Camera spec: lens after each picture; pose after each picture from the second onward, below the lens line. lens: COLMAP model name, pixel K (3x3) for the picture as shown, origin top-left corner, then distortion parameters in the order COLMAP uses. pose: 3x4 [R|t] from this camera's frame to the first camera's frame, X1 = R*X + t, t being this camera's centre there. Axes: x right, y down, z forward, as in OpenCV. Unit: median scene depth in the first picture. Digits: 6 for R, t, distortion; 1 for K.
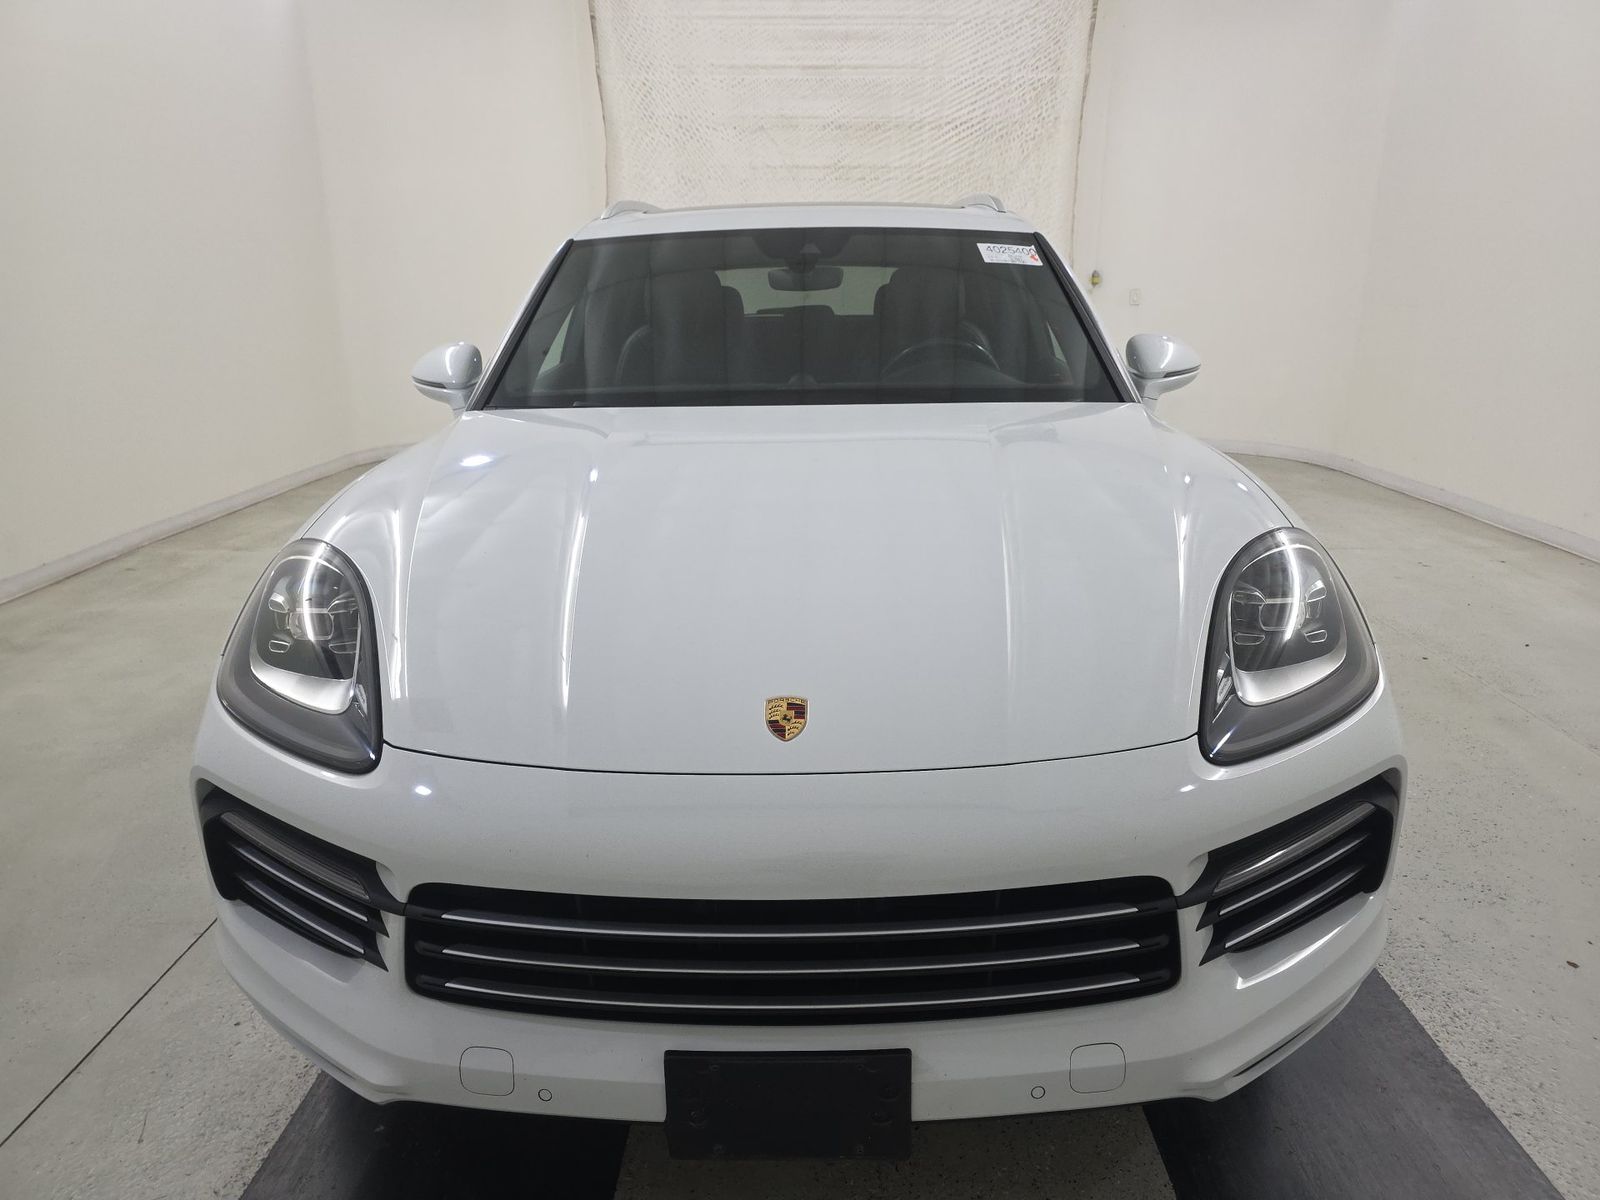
lens RADIAL K [[1063.0, 0, 800.0], [0, 1063.0, 595.3], [0, 0, 1]] dist [0.027724, -0.023470]
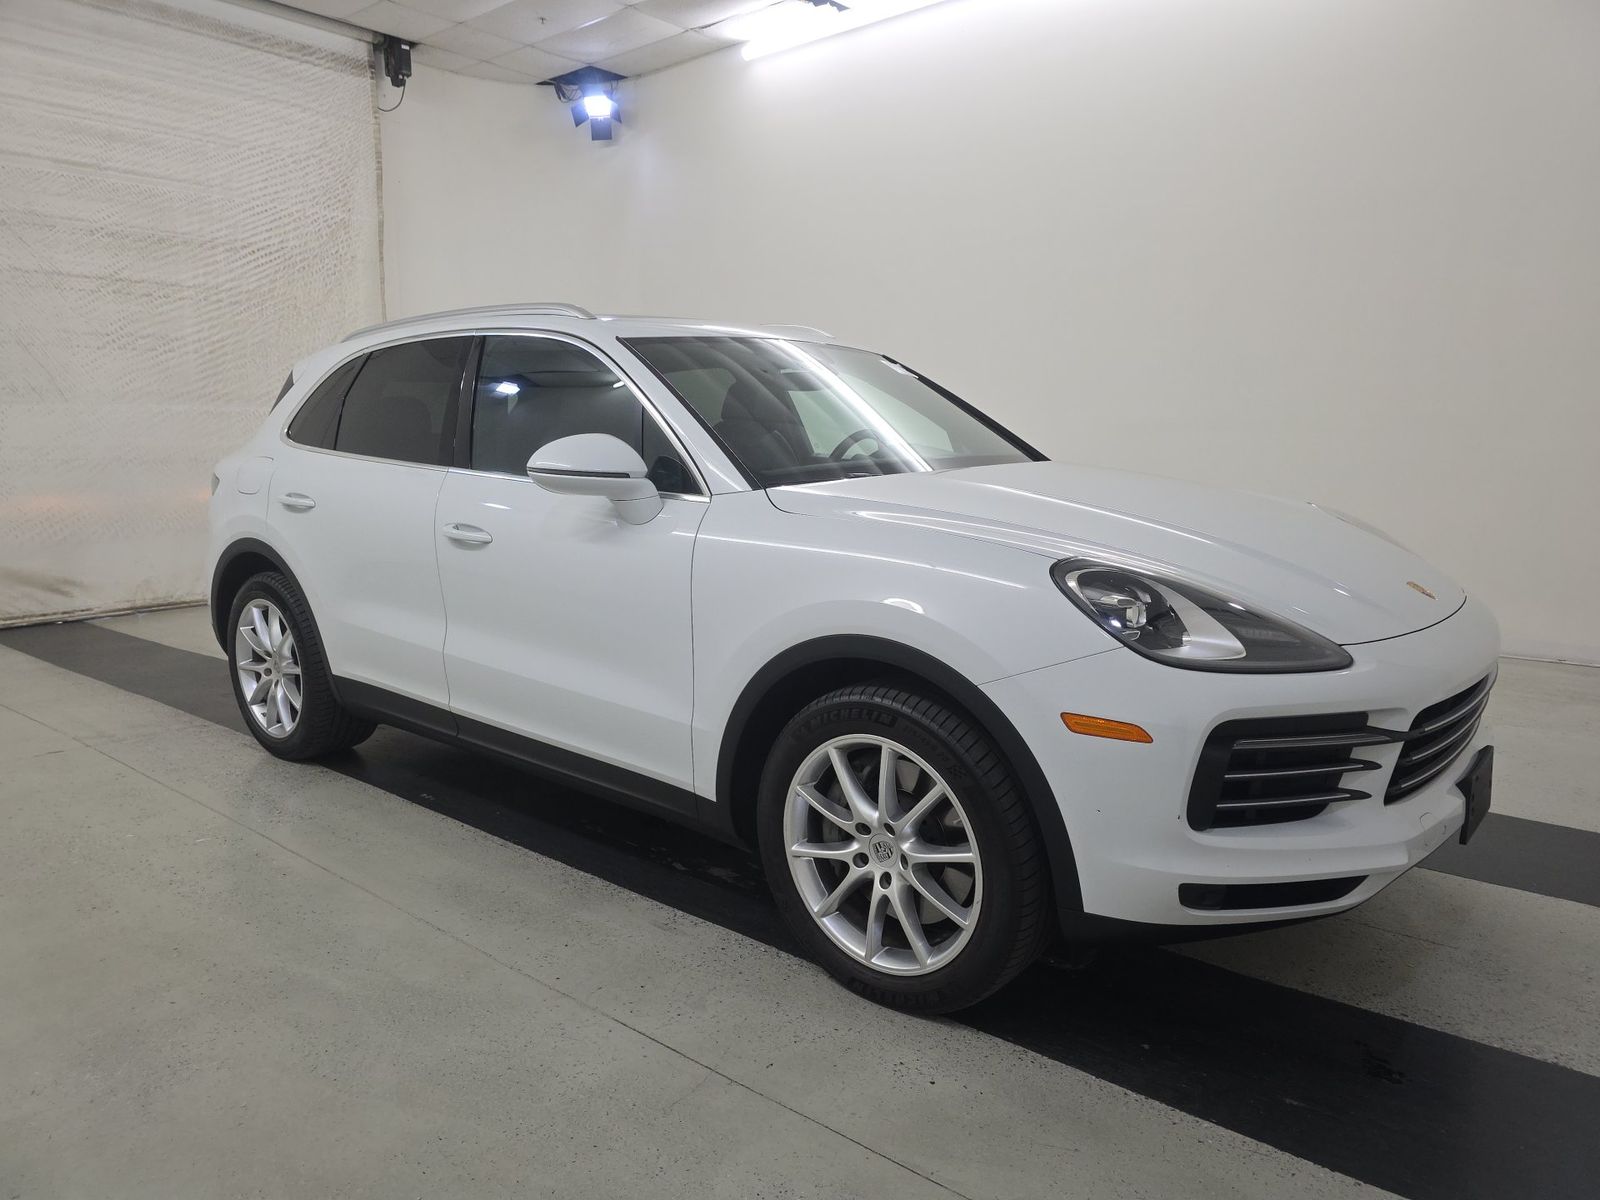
lens RADIAL K [[1063.0, 0, 798.8], [0, 1063.0, 600.0], [0, 0, 1]] dist [0.027724, -0.023470]
pose [[0.652762, -0.116681, 0.748524, -0.283161], [0.211714, 0.976796, -0.032365, -0.006575], [-0.727378, 0.179600, 0.662318, 0.080525]]
